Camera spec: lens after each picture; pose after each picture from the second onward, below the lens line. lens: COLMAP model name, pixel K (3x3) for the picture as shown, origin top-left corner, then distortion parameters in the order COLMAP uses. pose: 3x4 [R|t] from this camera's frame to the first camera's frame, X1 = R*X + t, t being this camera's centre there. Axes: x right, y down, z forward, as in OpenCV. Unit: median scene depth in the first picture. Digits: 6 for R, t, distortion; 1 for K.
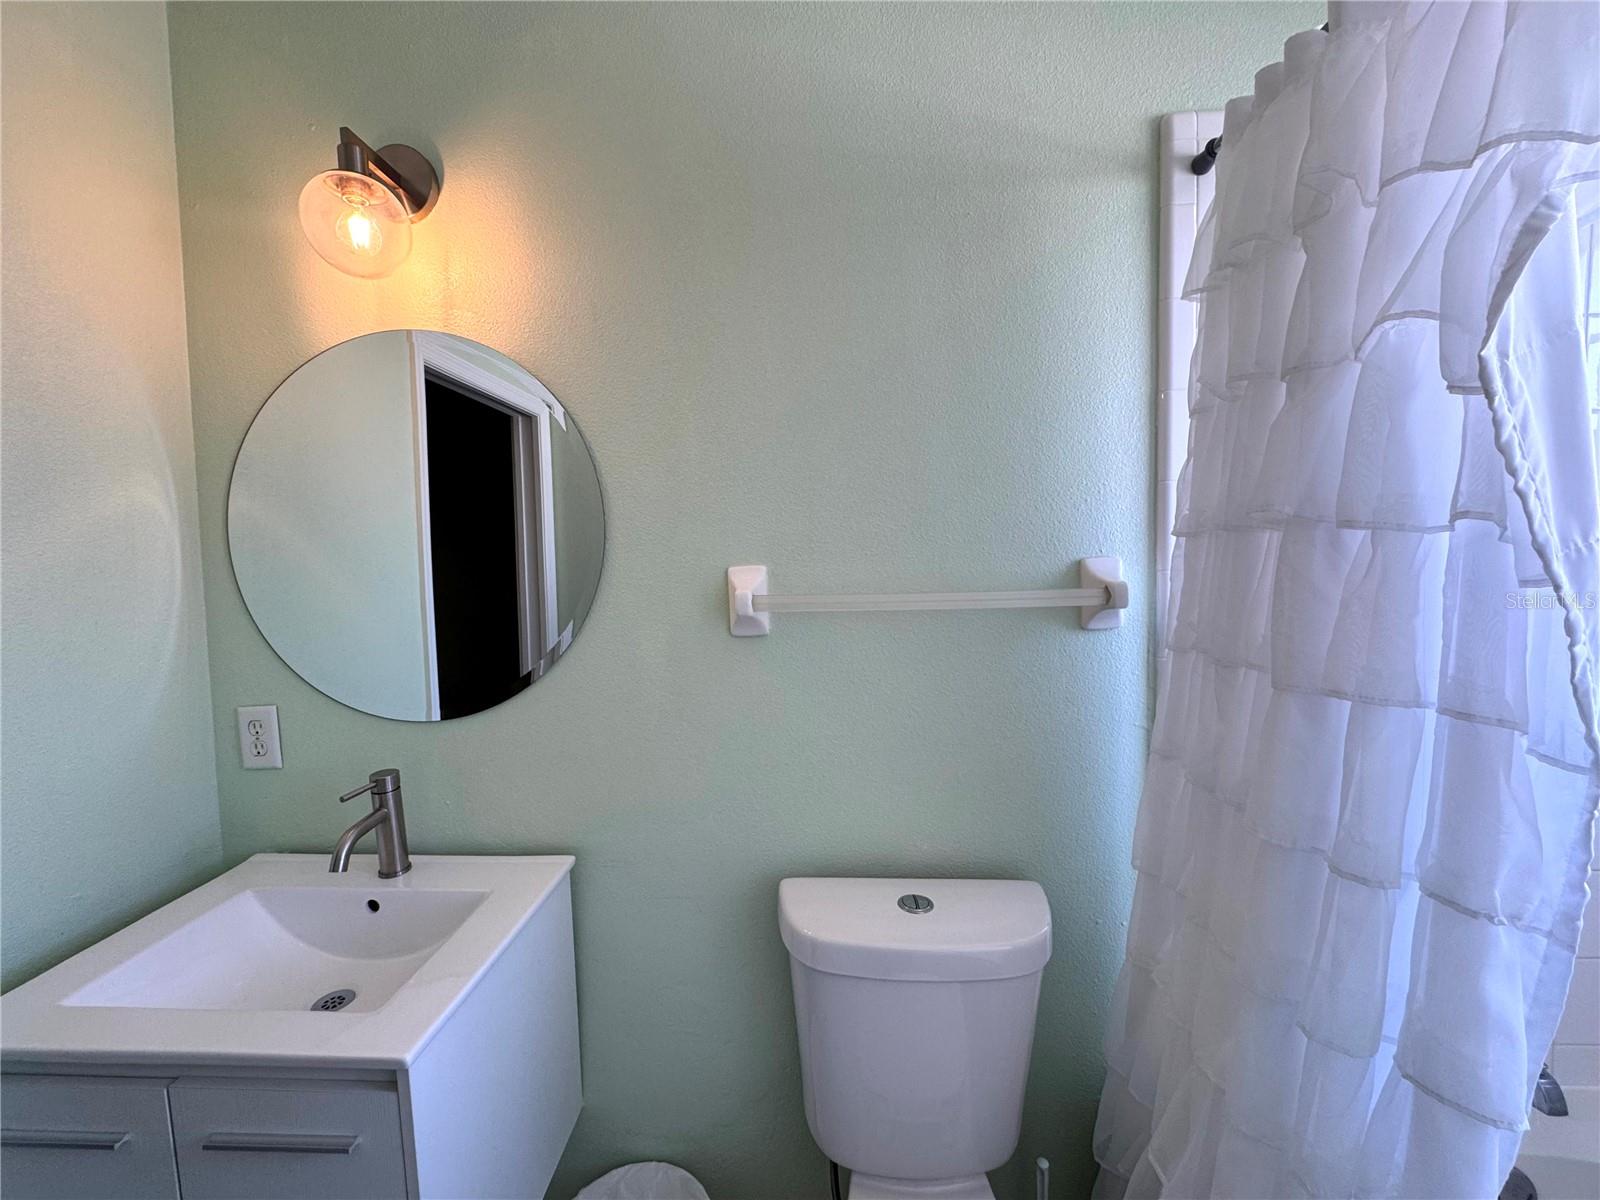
lens RADIAL K [[656.6, 0, 813.5], [0, 656.6, 593.0], [0, 0, 1]] dist [0.000941, -0.000285]
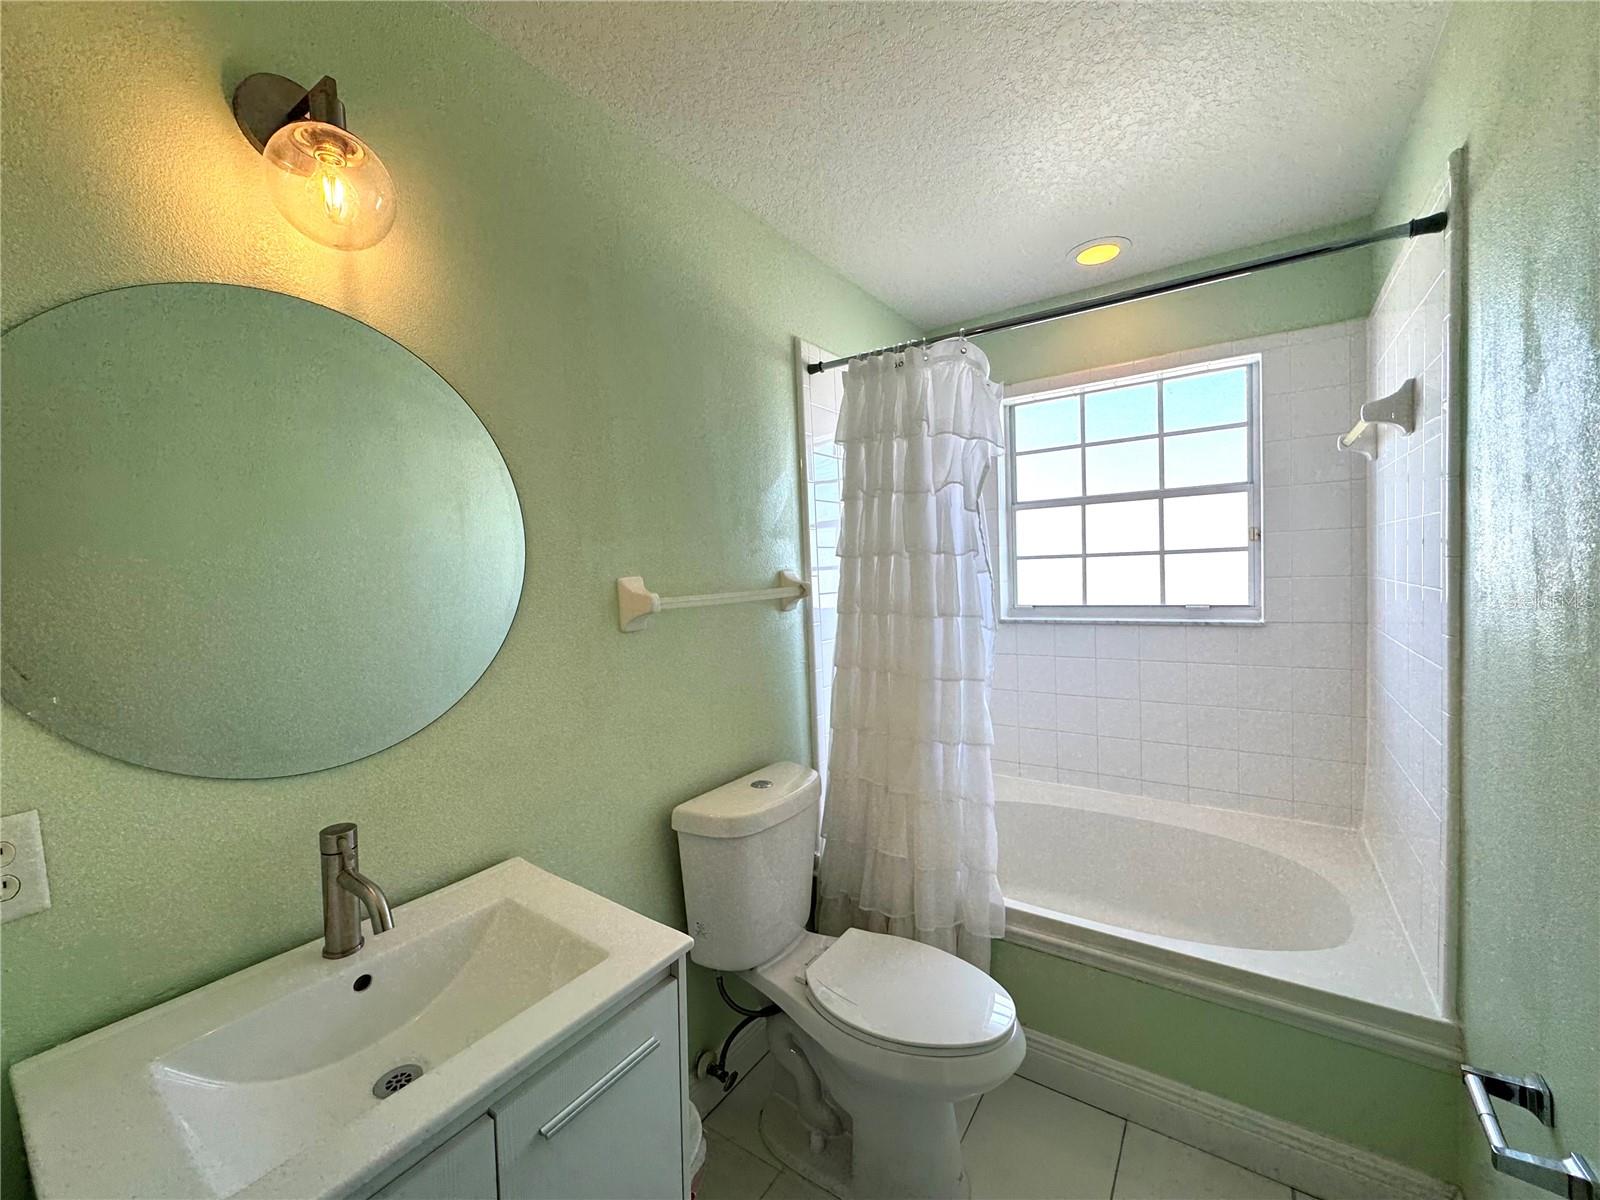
lens RADIAL K [[641.5, 0, 801.7], [0, 641.5, 595.8], [0, 0, 1]] dist [-0.006119, -0.000459]
pose [[0.522686, -0.037121, 0.851717, -1.063124], [0.071668, 0.997428, -0.000510, 0.020430], [-0.849507, 0.061308, 0.524002, 0.060585]]
